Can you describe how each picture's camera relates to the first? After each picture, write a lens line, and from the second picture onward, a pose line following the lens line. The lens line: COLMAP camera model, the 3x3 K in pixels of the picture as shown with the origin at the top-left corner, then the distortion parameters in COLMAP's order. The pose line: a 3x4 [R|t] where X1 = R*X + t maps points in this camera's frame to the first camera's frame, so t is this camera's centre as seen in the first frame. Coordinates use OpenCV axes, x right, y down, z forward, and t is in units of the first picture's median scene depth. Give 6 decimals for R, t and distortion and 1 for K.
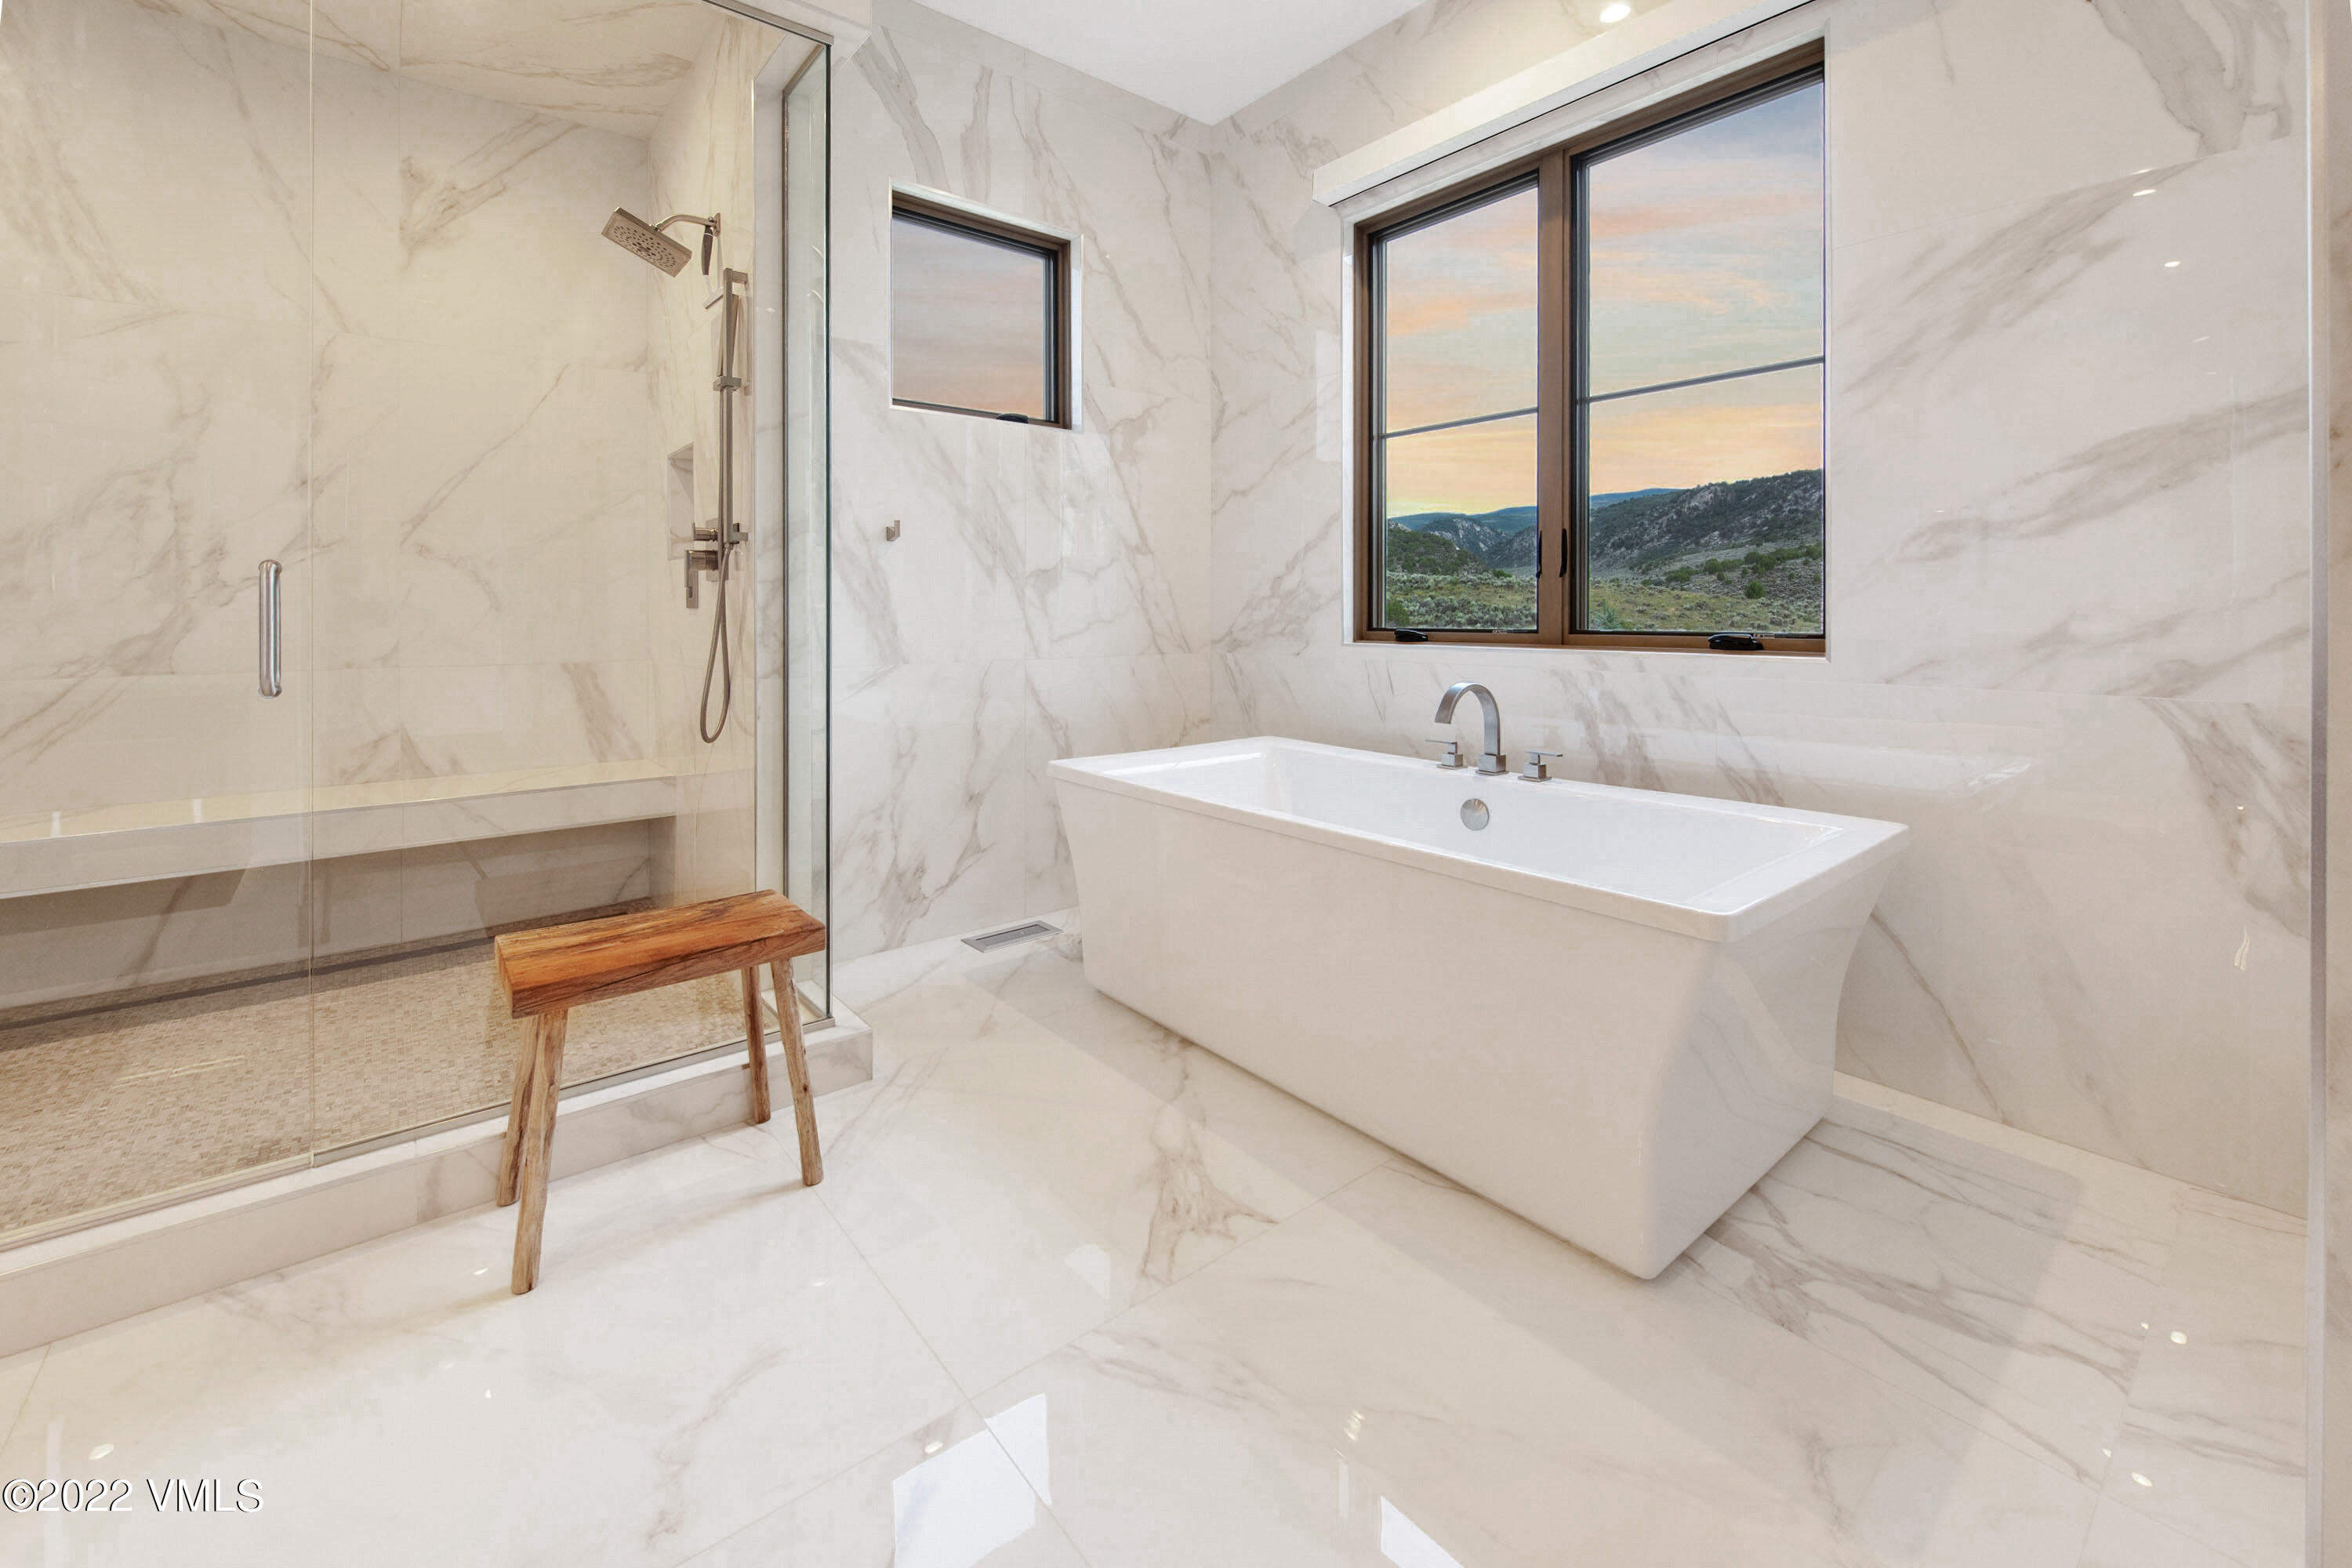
lens RADIAL K [[959.2, 0, 1192.8], [0, 959.2, 615.8], [0, 0, 1]] dist [-0.009156, 0.000472]
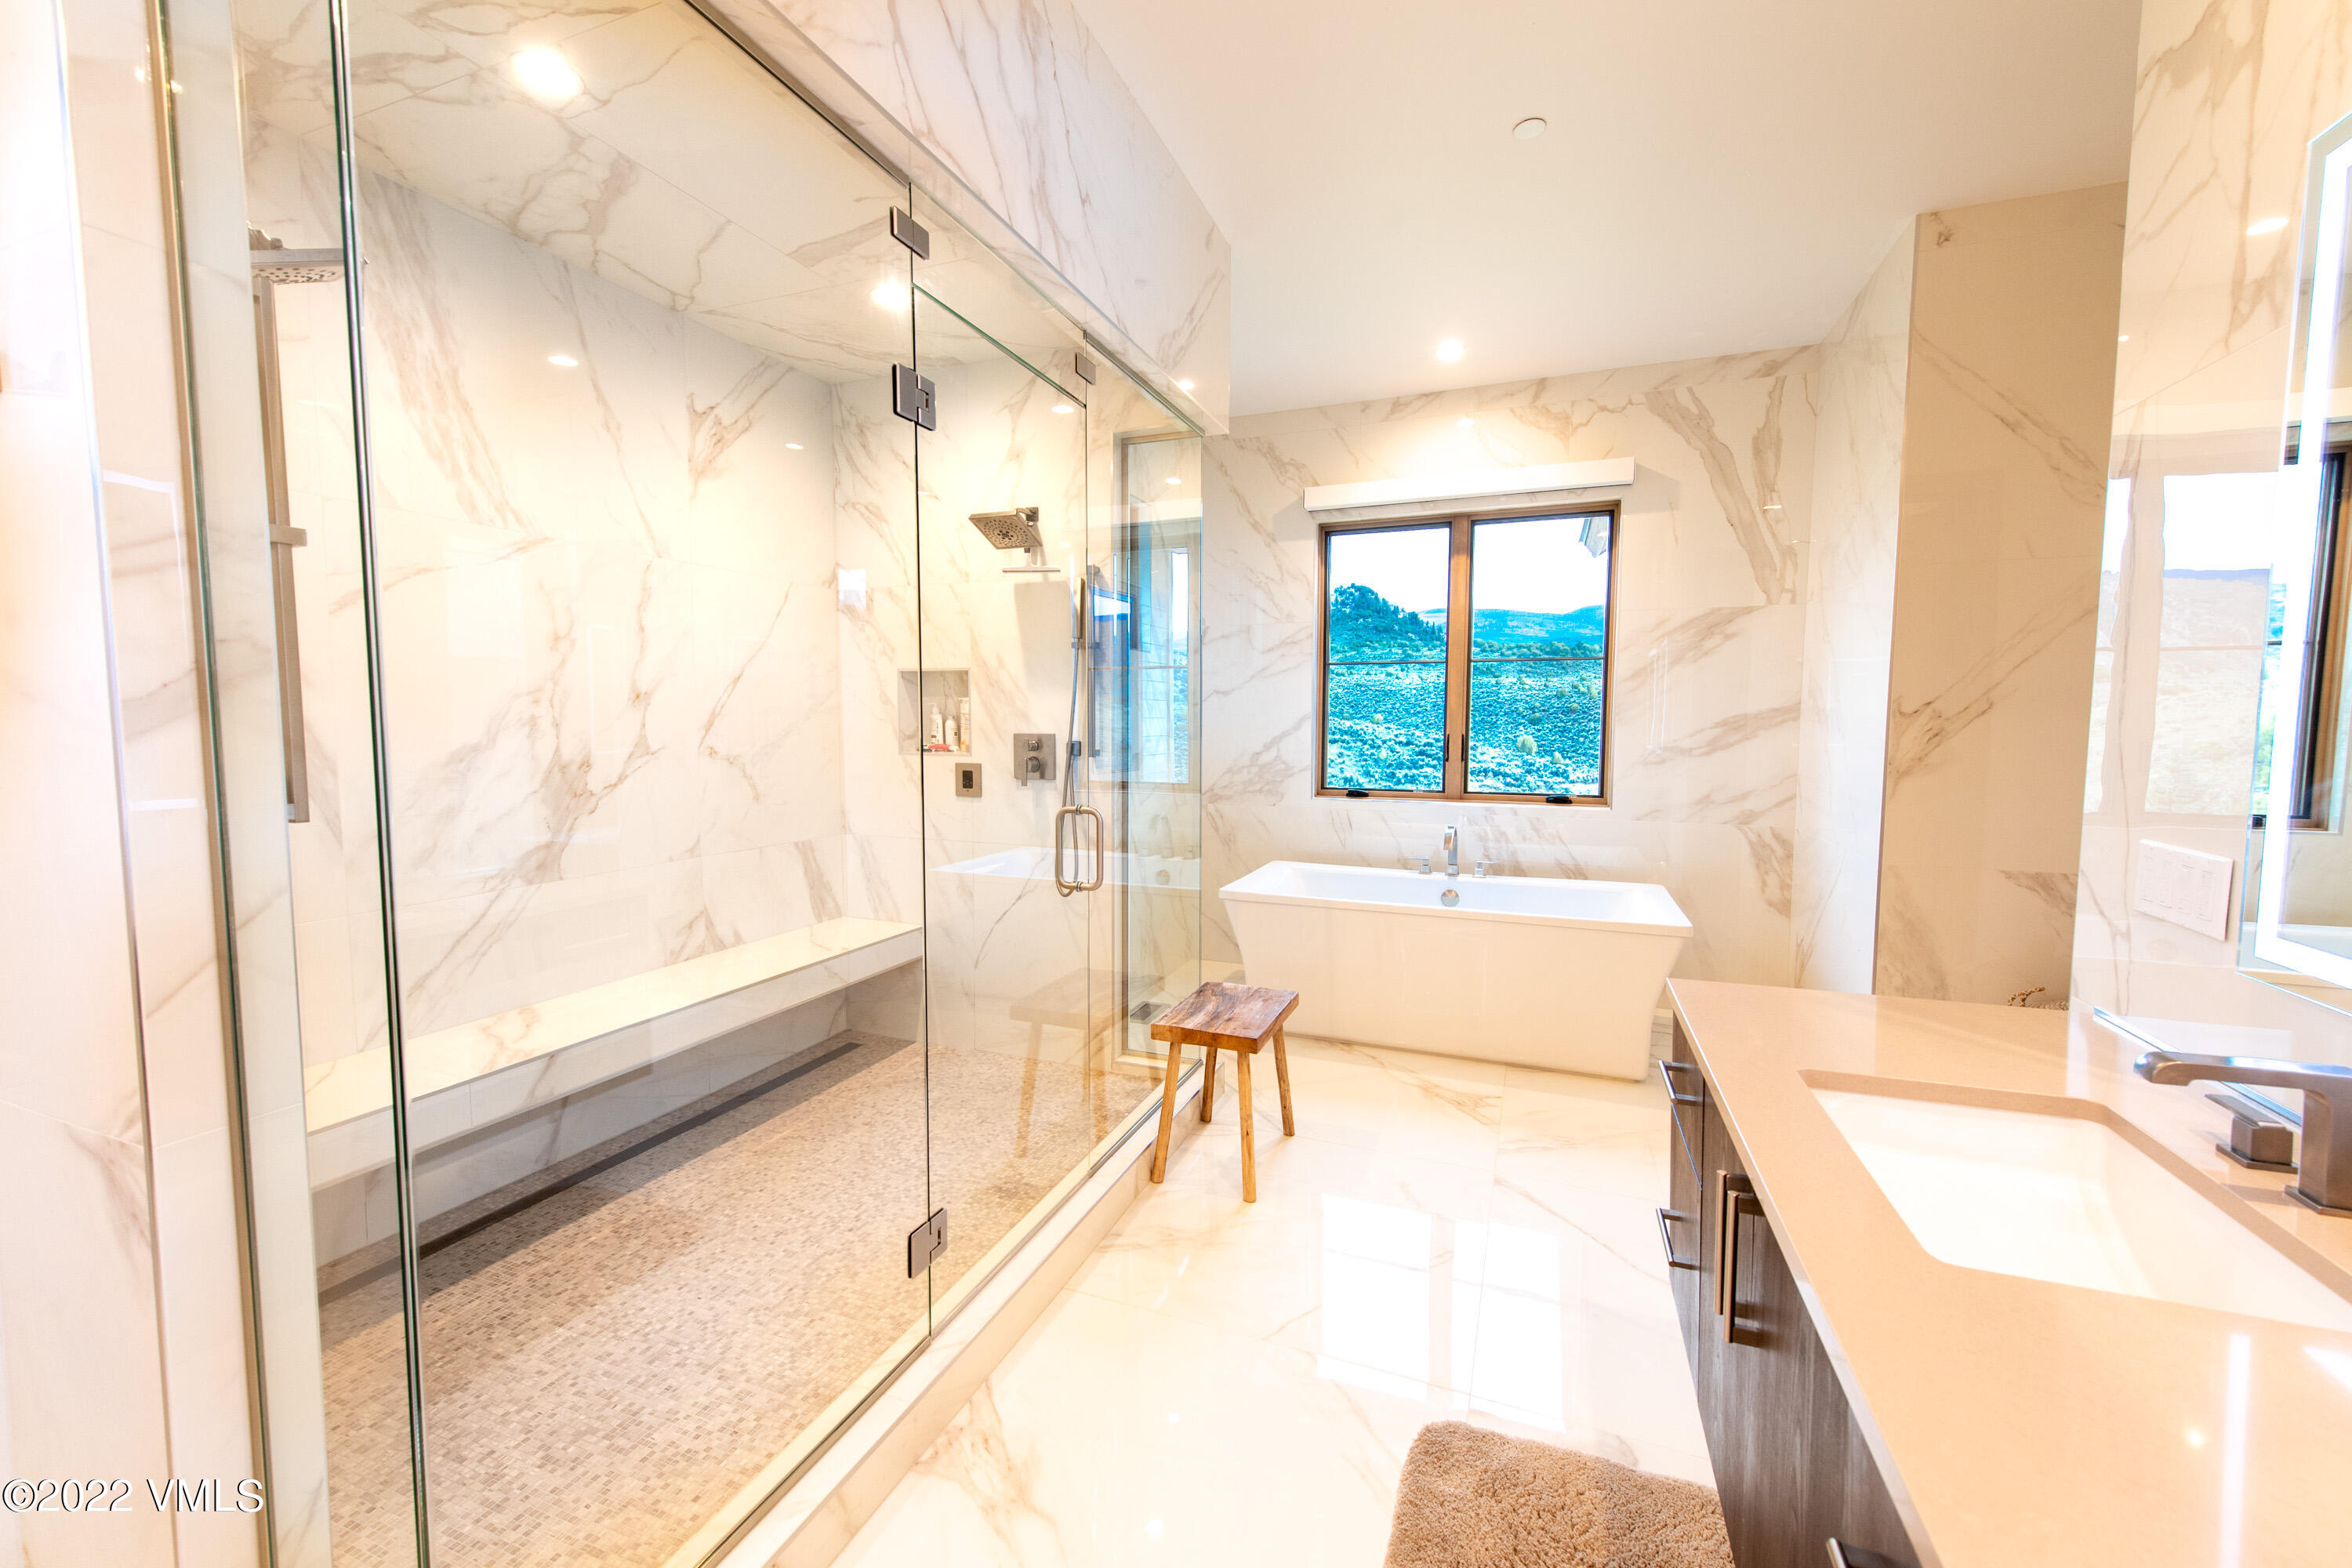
lens RADIAL K [[912.1, 0, 1173.0], [0, 912.1, 782.6], [0, 0, 1]] dist [0.002608, -0.000068]
pose [[0.876313, -0.029014, 0.480869, -0.971559], [-0.003308, 0.997799, 0.066232, -0.121110], [-0.481732, -0.059631, 0.874288, -0.238370]]
